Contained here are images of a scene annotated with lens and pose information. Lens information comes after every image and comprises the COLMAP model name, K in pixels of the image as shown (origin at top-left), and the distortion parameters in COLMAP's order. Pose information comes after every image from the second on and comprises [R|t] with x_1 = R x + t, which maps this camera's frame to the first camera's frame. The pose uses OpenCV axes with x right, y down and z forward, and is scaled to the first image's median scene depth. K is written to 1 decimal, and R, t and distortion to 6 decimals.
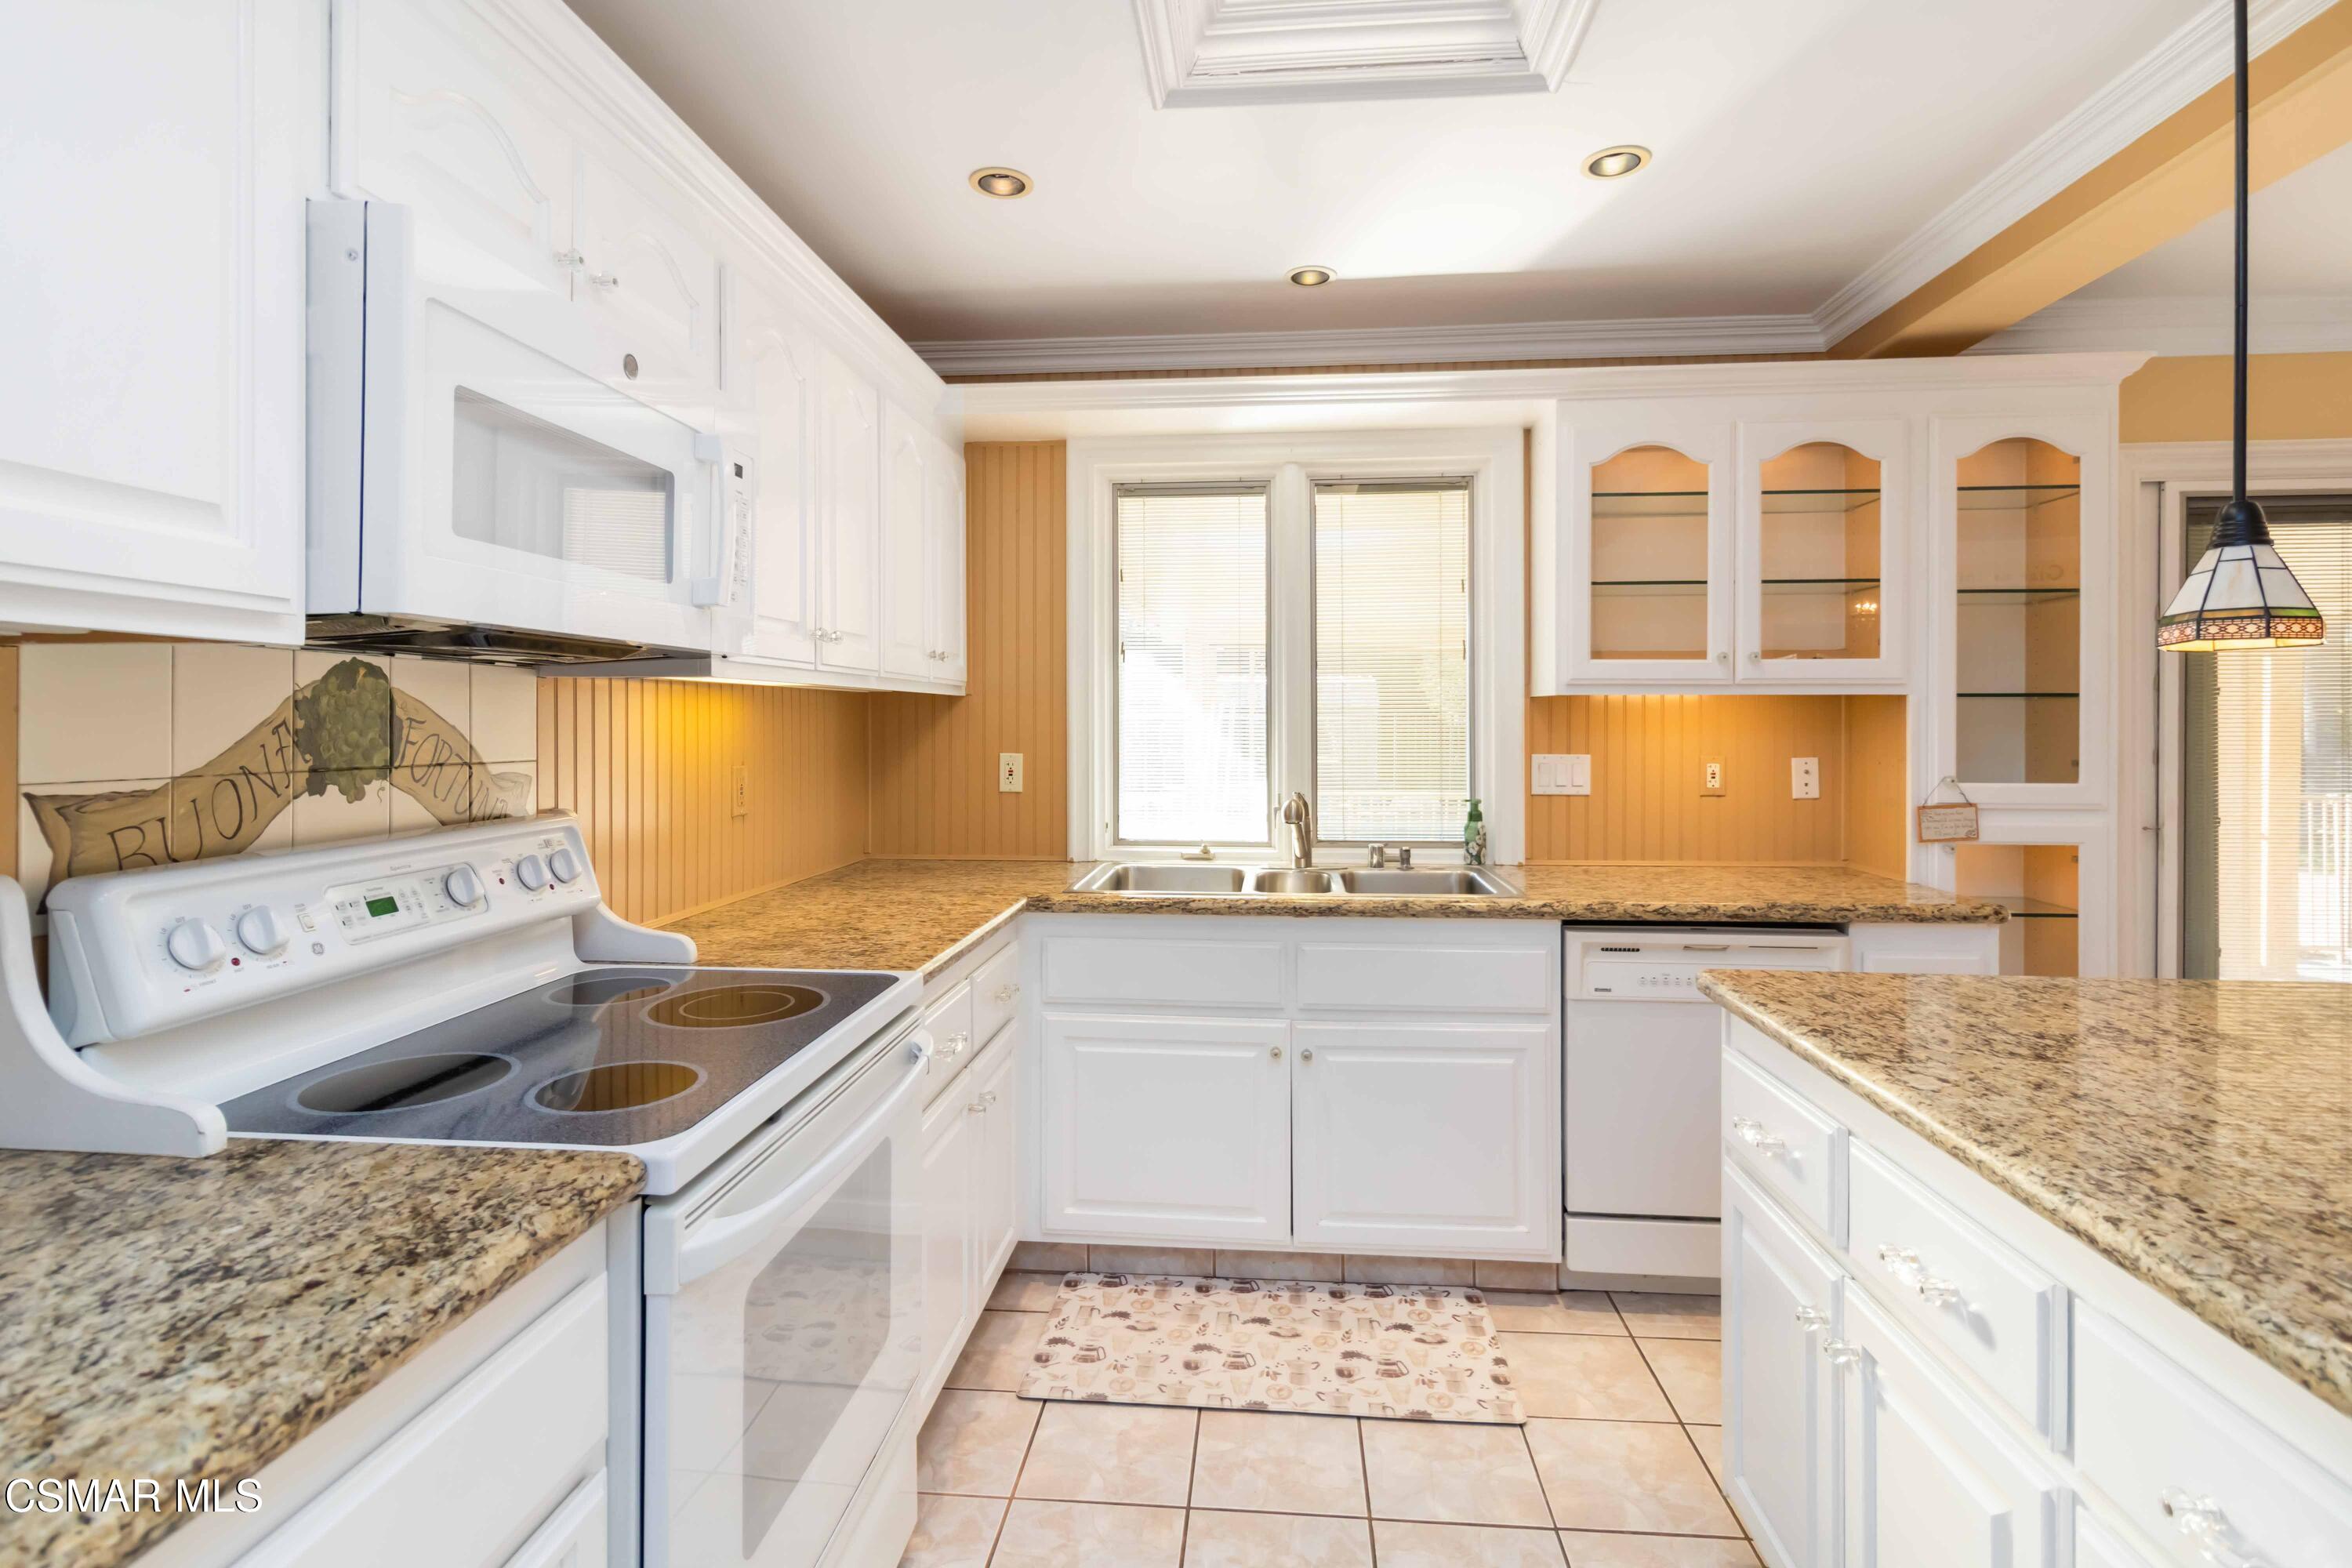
lens RADIAL K [[1121.3, 0, 1183.0], [0, 1121.3, 717.3], [0, 0, 1]] dist [0.002610, 0.000347]
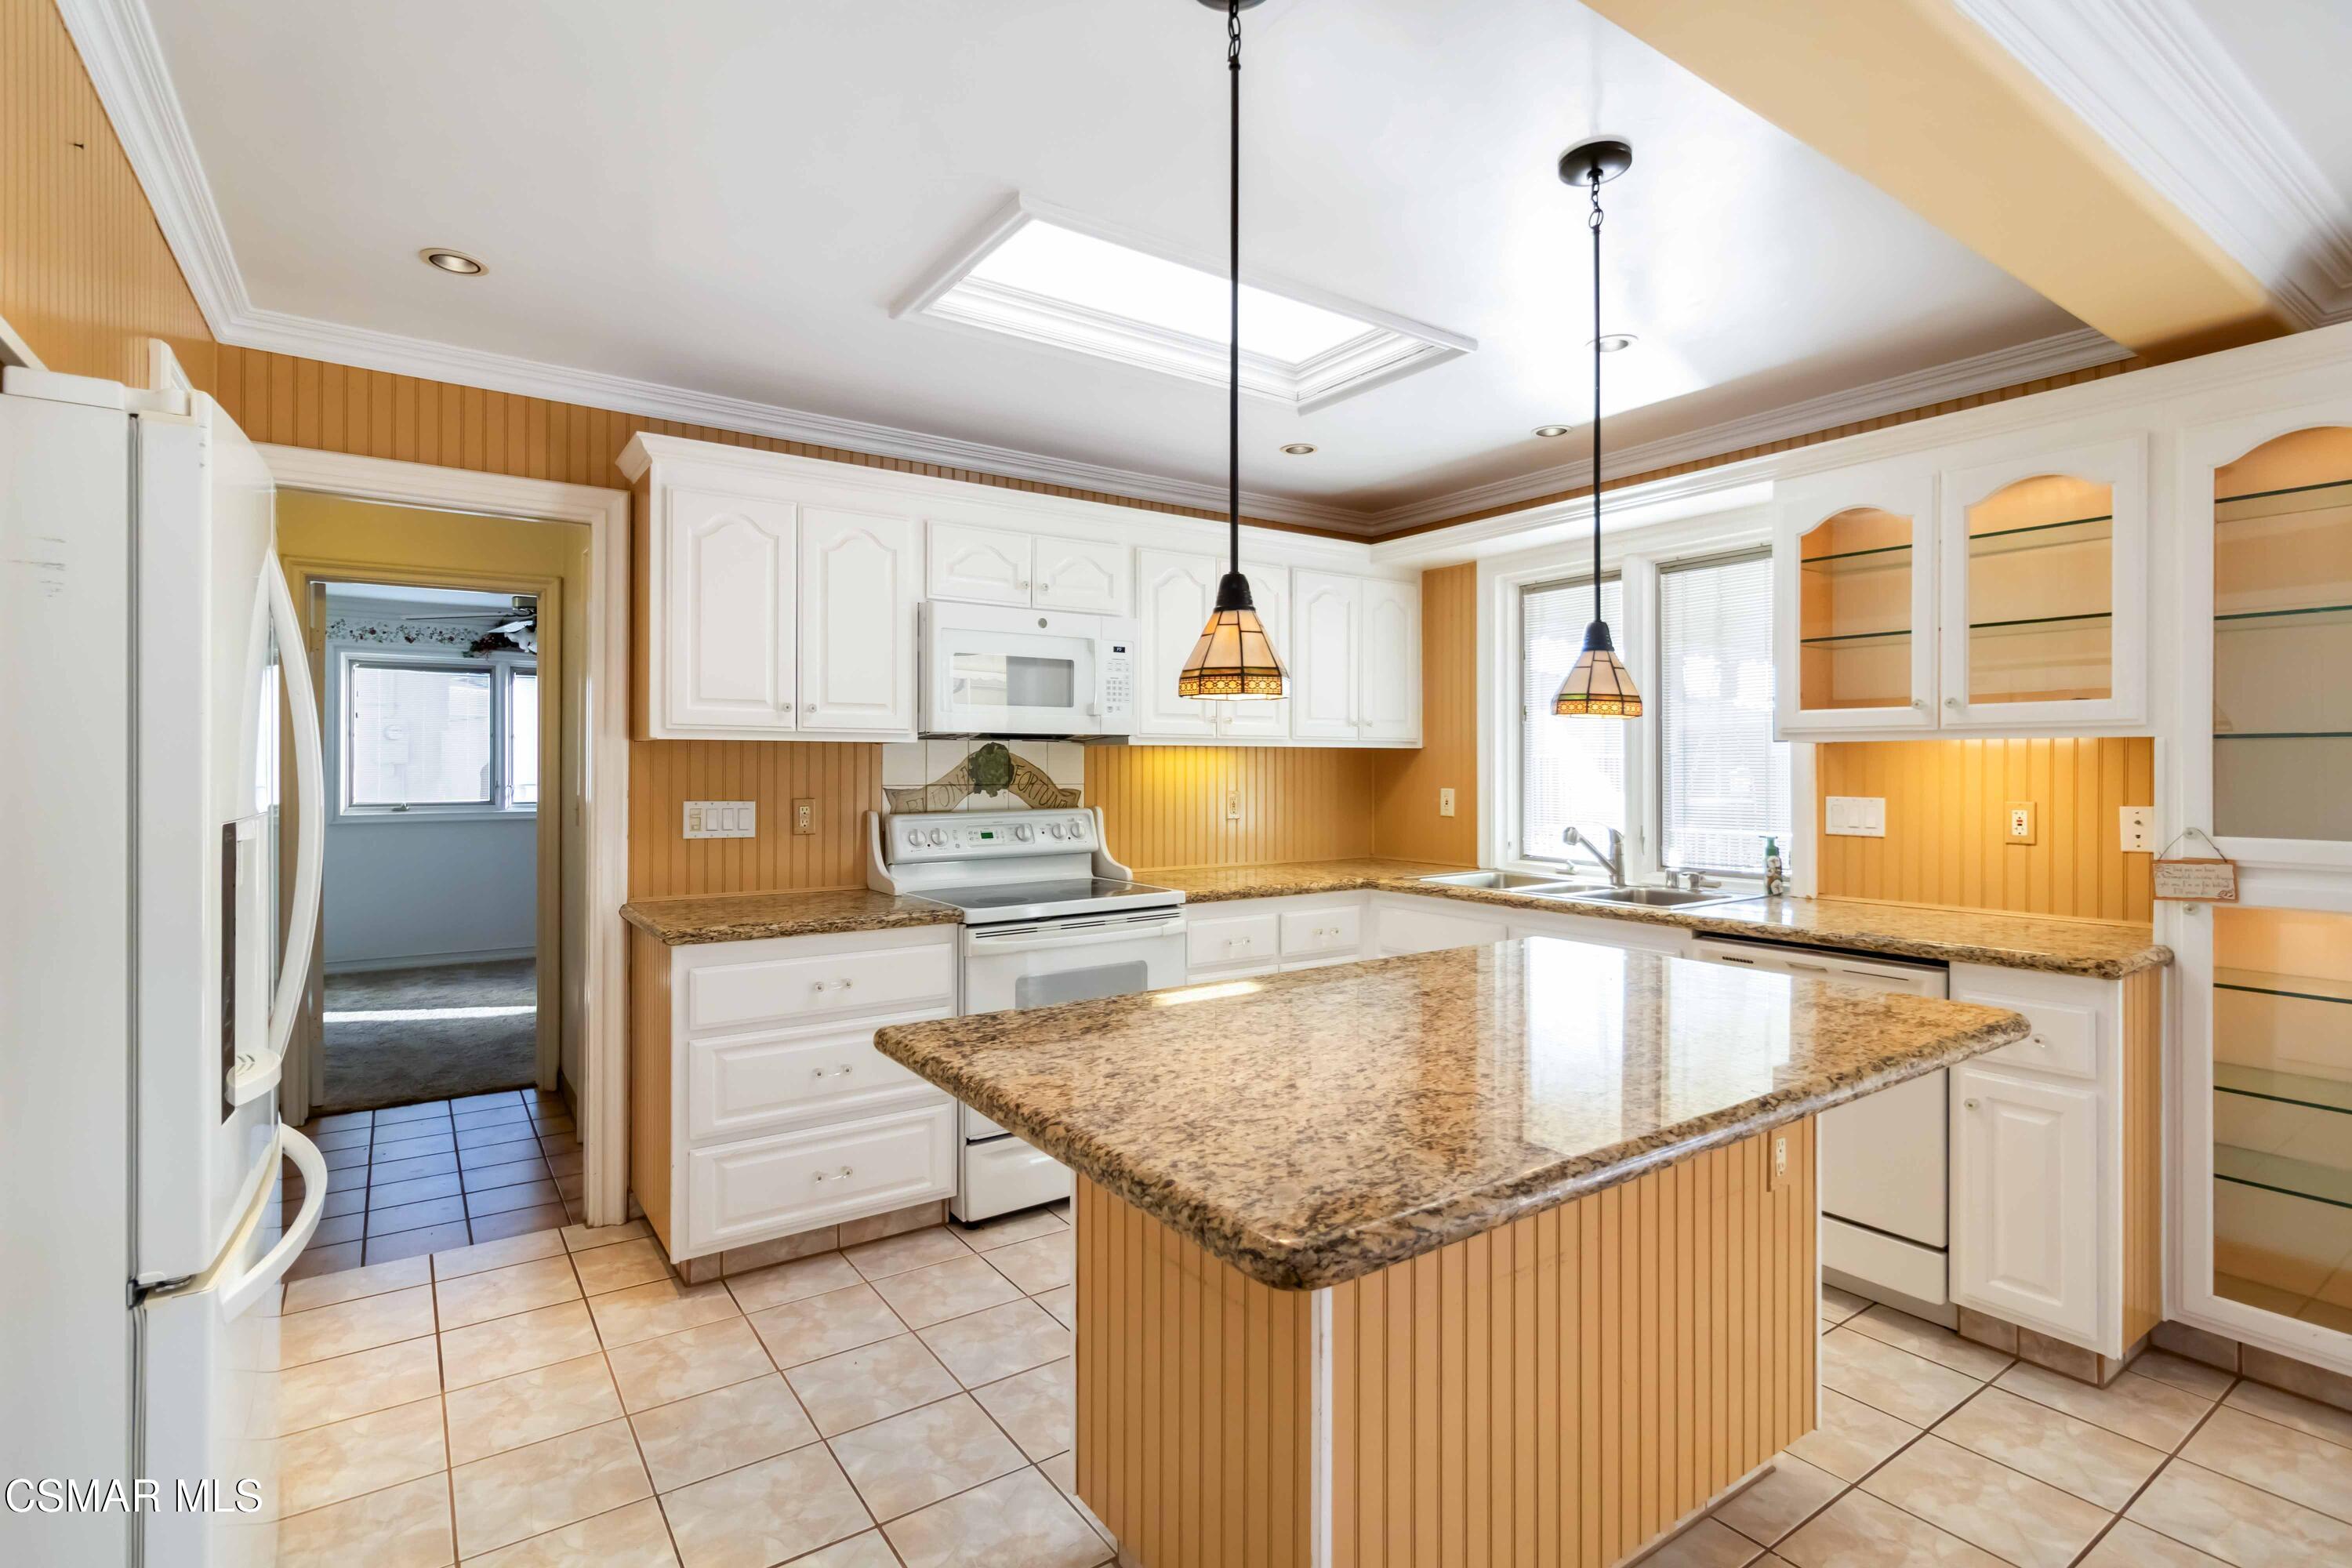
lens RADIAL K [[1115.9, 0, 1171.5], [0, 1115.9, 759.2], [0, 0, 1]] dist [-0.002059, 0.000328]
pose [[0.638682, -0.004392, -0.769458, 0.840798], [0.003508, 0.999990, -0.002796, -0.002313], [0.769463, -0.000914, 0.638691, -0.187650]]
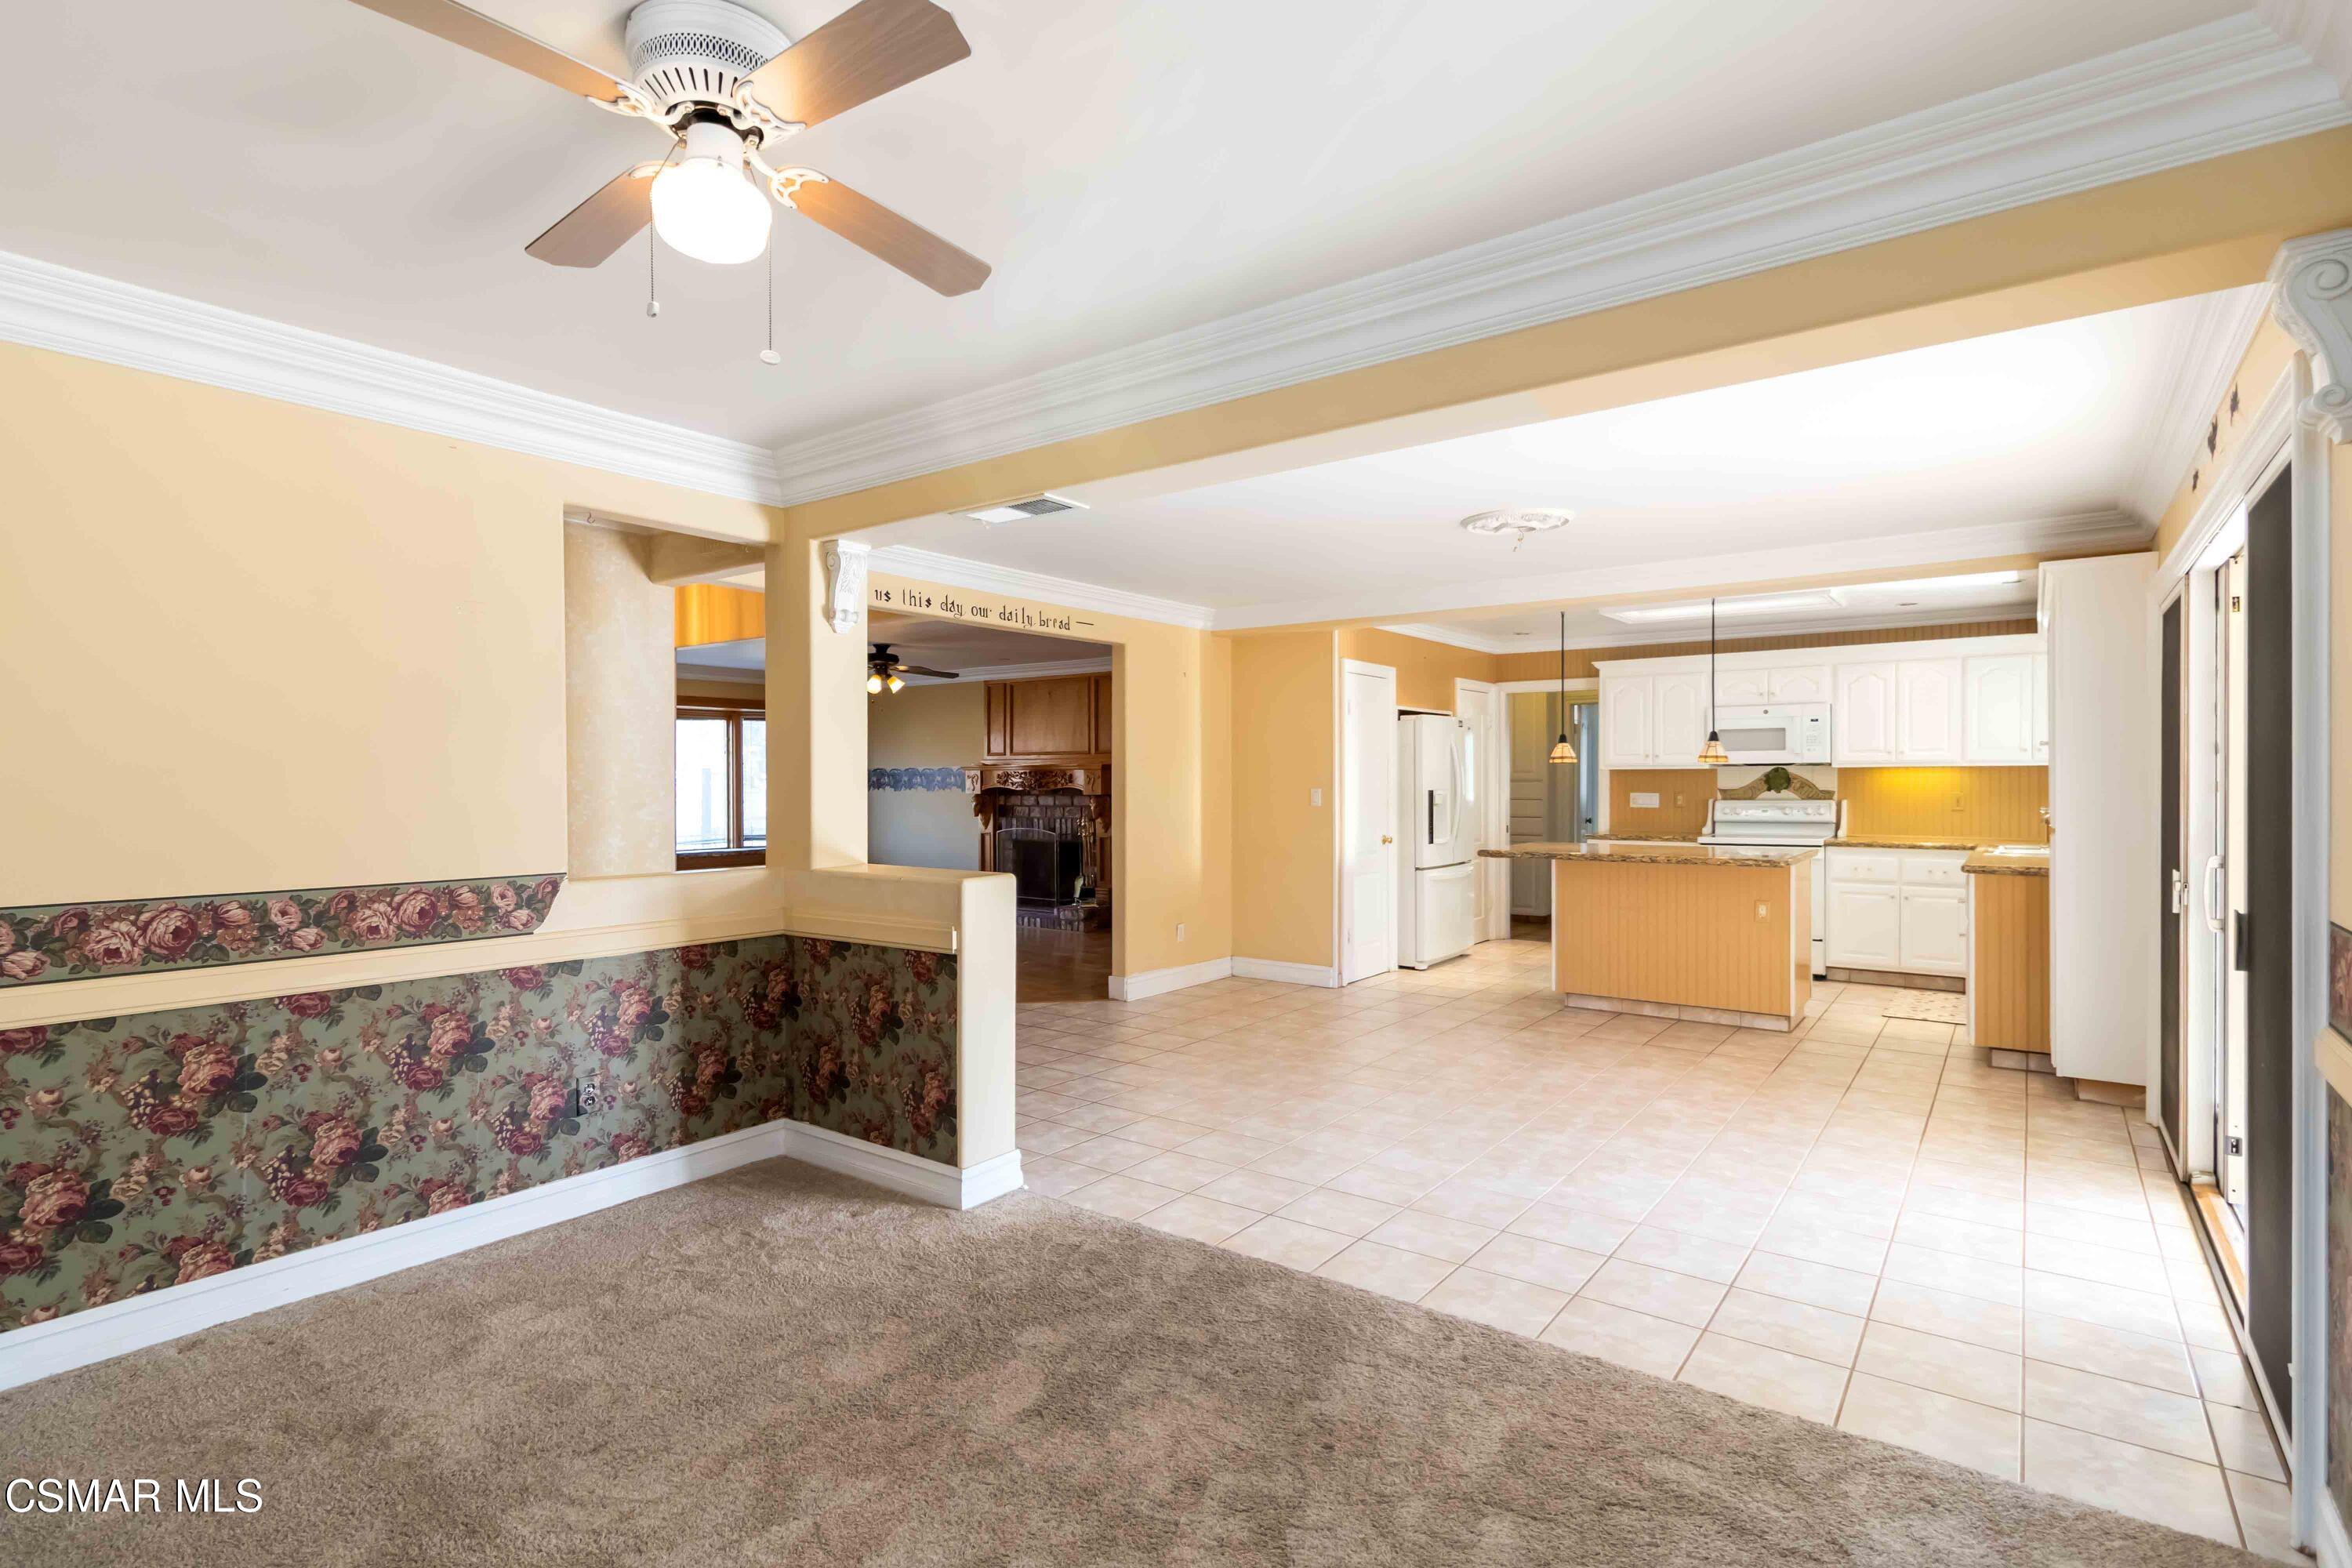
lens RADIAL K [[1142.2, 0, 1167.4], [0, 1142.2, 784.6], [0, 0, 1]] dist [0.003159, 0.000564]
pose [[-0.526175, 0.004620, -0.850364, 2.985176], [0.008506, 0.999964, 0.000169, 0.004264], [0.850334, -0.007144, -0.526195, 0.763919]]
